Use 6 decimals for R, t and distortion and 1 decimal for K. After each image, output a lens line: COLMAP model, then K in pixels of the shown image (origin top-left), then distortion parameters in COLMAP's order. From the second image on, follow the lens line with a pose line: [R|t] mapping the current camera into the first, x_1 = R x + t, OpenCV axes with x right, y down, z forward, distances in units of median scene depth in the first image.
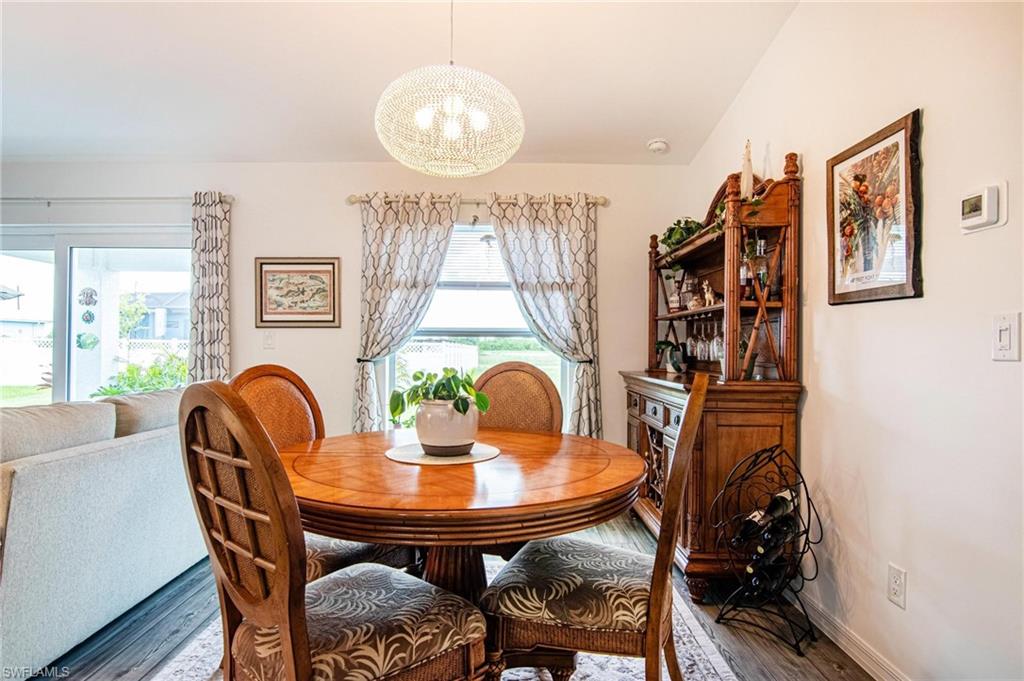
lens RADIAL K [[553.1, 0, 506.5], [0, 553.1, 340.8], [0, 0, 1]] dist [-0.004721, -0.011439]
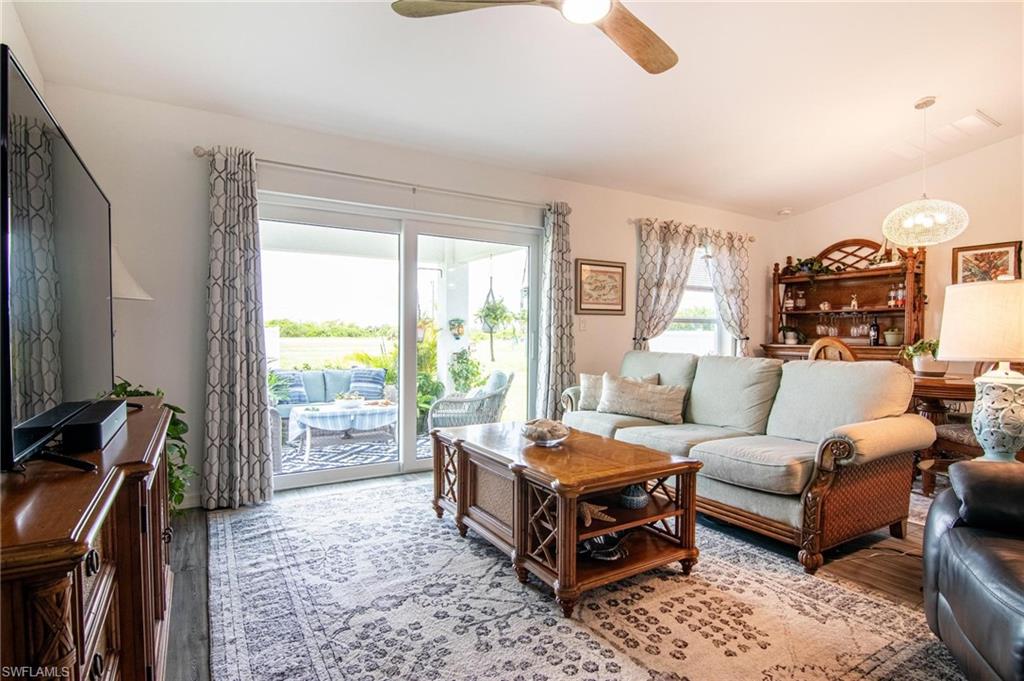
lens RADIAL K [[528.8, 0, 508.8], [0, 528.8, 357.3], [0, 0, 1]] dist [-0.007349, -0.008568]
pose [[0.846634, -0.027016, 0.531489, -1.304092], [0.001373, 0.998818, 0.048583, 0.017495], [-0.532174, -0.040402, 0.845671, 0.051819]]
